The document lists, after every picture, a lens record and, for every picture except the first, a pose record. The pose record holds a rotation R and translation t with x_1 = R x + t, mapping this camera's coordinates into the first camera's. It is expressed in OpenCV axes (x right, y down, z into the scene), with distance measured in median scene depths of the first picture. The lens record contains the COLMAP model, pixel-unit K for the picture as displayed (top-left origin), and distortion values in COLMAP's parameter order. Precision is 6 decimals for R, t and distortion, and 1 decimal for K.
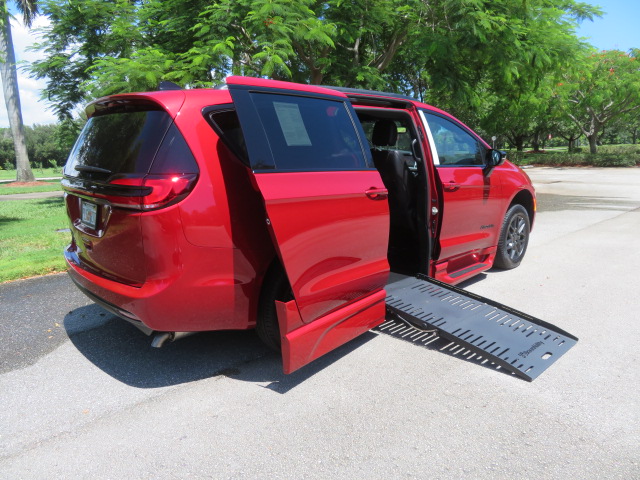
lens RADIAL K [[465.9, 0, 321.4], [0, 465.9, 241.7], [0, 0, 1]] dist [-0.011992, 0.011108]
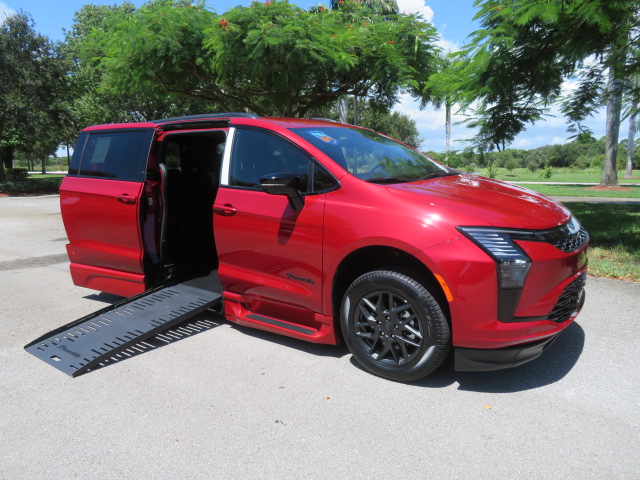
lens RADIAL K [[465.9, 0, 323.4], [0, 465.9, 239.0], [0, 0, 1]] dist [-0.011992, 0.011108]
pose [[0.153469, 0.187945, -0.970115, 0.987803], [-0.197728, 0.967731, 0.156203, -0.200685], [0.968169, 0.167847, 0.185678, 0.843741]]
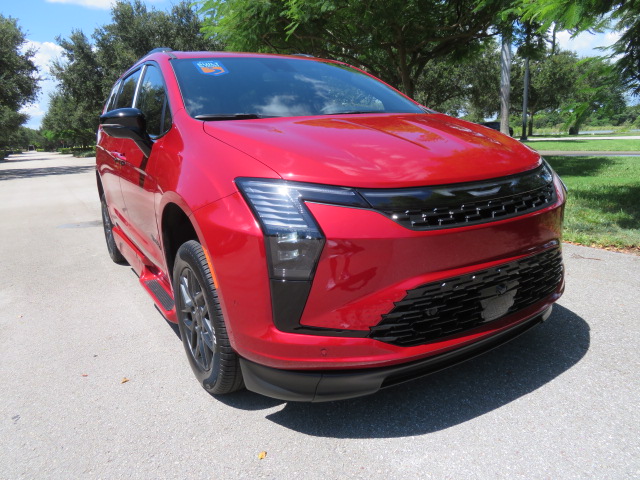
lens RADIAL K [[465.9, 0, 314.6], [0, 465.9, 242.7], [0, 0, 1]] dist [-0.011992, 0.011108]
pose [[-0.238970, 0.256402, -0.936564, 0.810441], [-0.140580, 0.945211, 0.294639, -0.228477], [0.960797, 0.202072, -0.189832, 1.233296]]
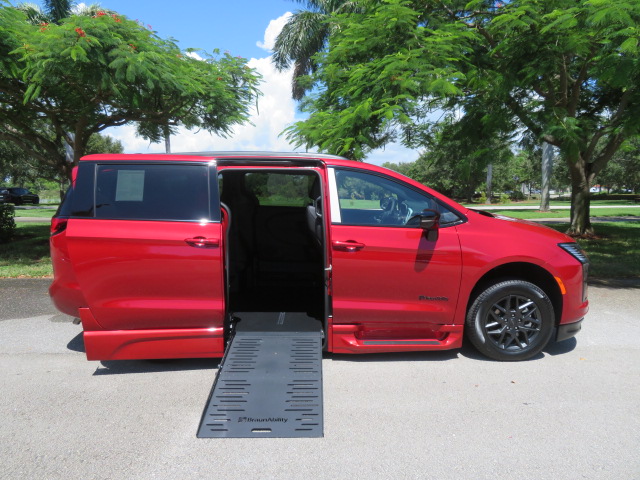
lens RADIAL K [[465.9, 0, 319.6], [0, 465.9, 238.6], [0, 0, 1]] dist [-0.011992, 0.011108]
pose [[0.726738, 0.099909, -0.679610, 0.728358], [-0.156828, 0.987368, -0.022551, -0.084772], [0.668773, 0.122971, 0.733227, 0.209967]]
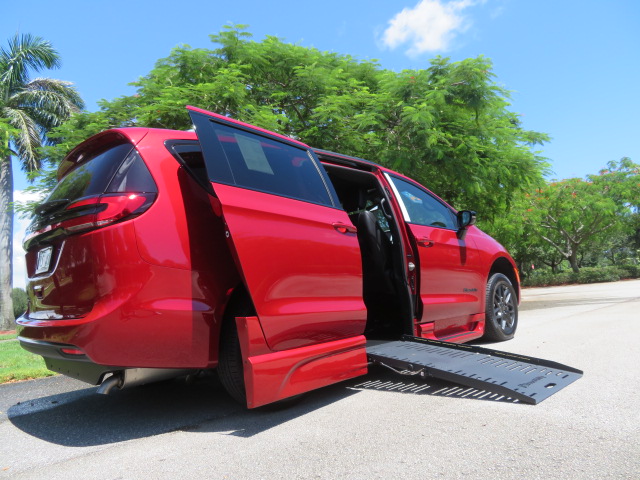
lens RADIAL K [[465.9, 0, 322.4], [0, 465.9, 240.4], [0, 0, 1]] dist [-0.011992, 0.011108]
pose [[0.997914, -0.059507, 0.025021, 0.029132], [0.064378, 0.945964, -0.317818, 0.146849], [-0.004756, 0.318766, 0.947822, 0.047873]]
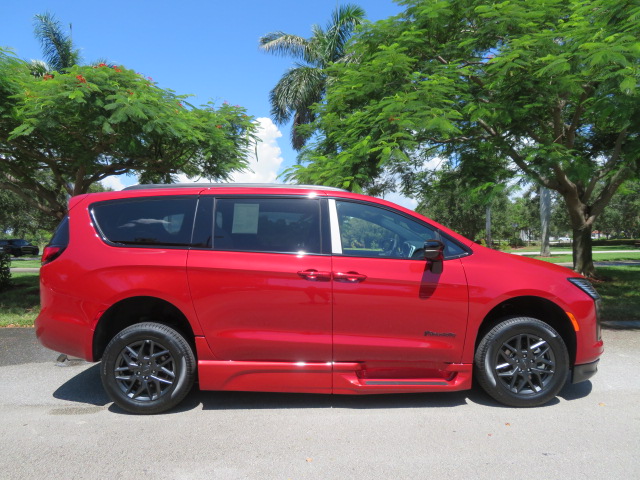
lens RADIAL K [[465.9, 0, 321.1], [0, 465.9, 239.5], [0, 0, 1]] dist [-0.011992, 0.011108]
pose [[0.728595, 0.020208, -0.684646, 0.709869], [-0.145479, 0.981324, -0.125853, -0.066716], [0.669317, 0.191297, 0.717928, 0.241598]]
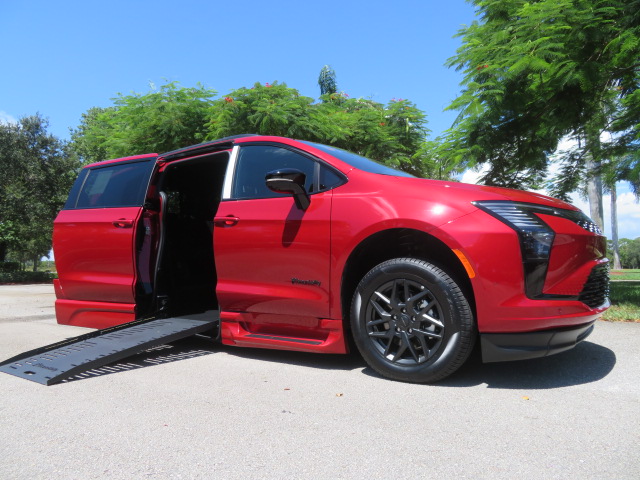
lens RADIAL K [[465.9, 0, 320.9], [0, 465.9, 237.8], [0, 0, 1]] dist [-0.011992, 0.011108]
pose [[0.167916, -0.034578, -0.985195, 0.964572], [-0.193032, 0.978885, -0.067257, -0.052160], [0.966717, 0.201468, 0.157696, 0.854695]]
